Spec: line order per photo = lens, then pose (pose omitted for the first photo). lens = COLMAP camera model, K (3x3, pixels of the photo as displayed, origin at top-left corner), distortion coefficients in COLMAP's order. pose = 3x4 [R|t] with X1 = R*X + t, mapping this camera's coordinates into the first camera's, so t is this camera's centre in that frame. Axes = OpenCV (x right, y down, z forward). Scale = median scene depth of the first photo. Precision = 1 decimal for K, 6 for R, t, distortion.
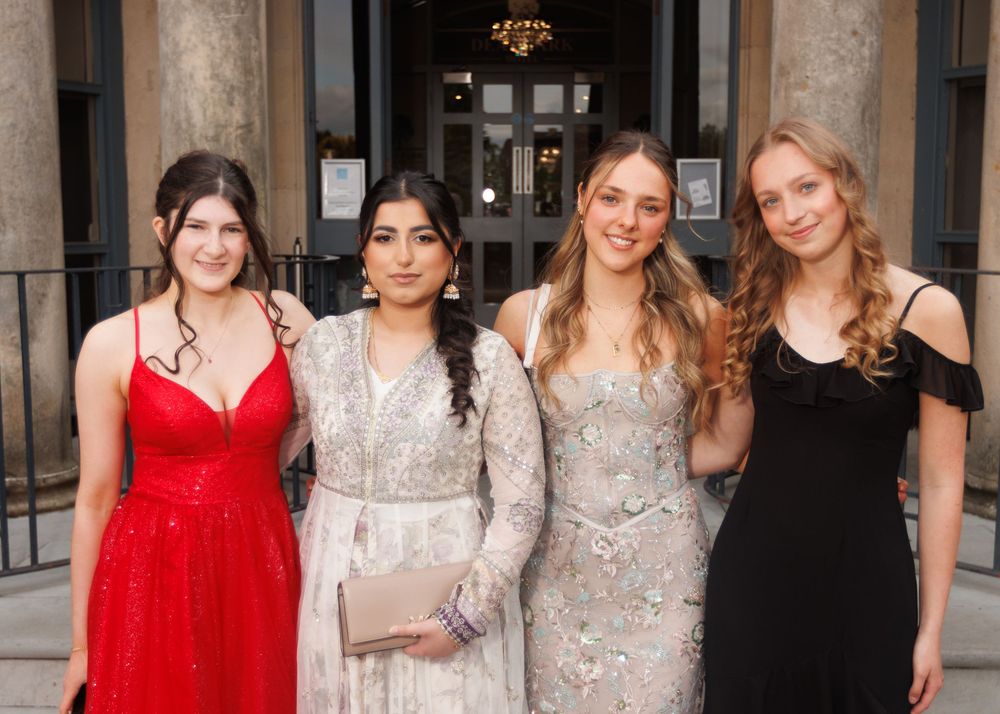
lens RADIAL K [[1262.6, 0, 499.1], [0, 1262.6, 357.3], [0, 0, 1]] dist [0.016039, 0.000000]
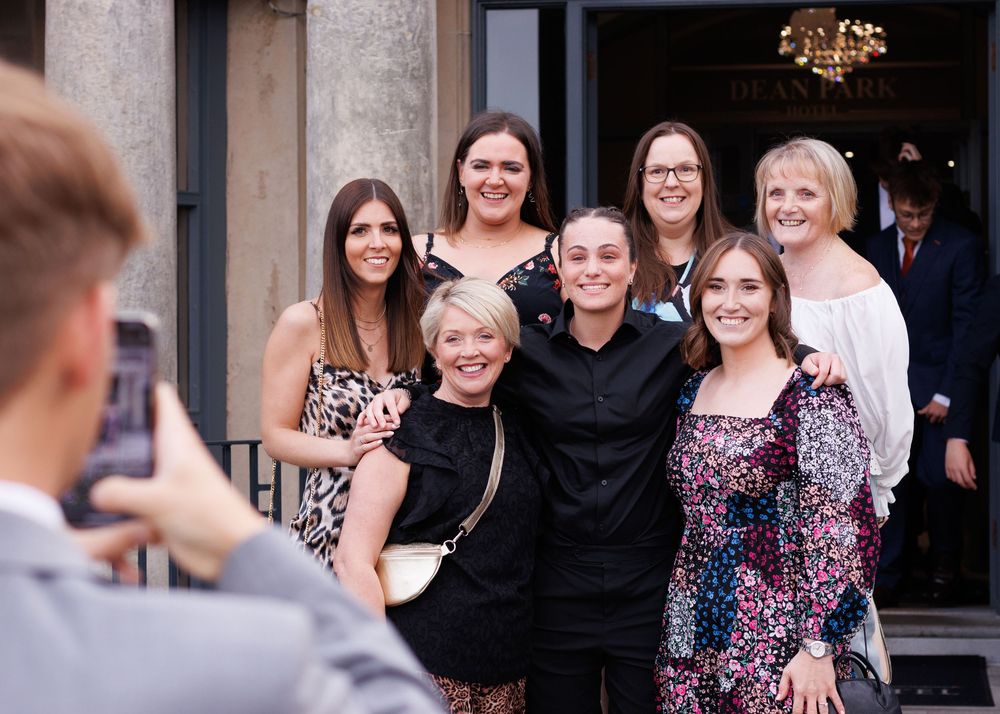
lens RADIAL K [[2517.4, 0, 502.5], [0, 2517.4, 355.6], [0, 0, 1]] dist [0.002718, 0.000000]
pose [[0.992159, -0.002343, -0.124960, 0.054927], [-0.011548, 0.993828, -0.110328, 0.048641], [0.124447, 0.110906, 0.986009, -0.554260]]
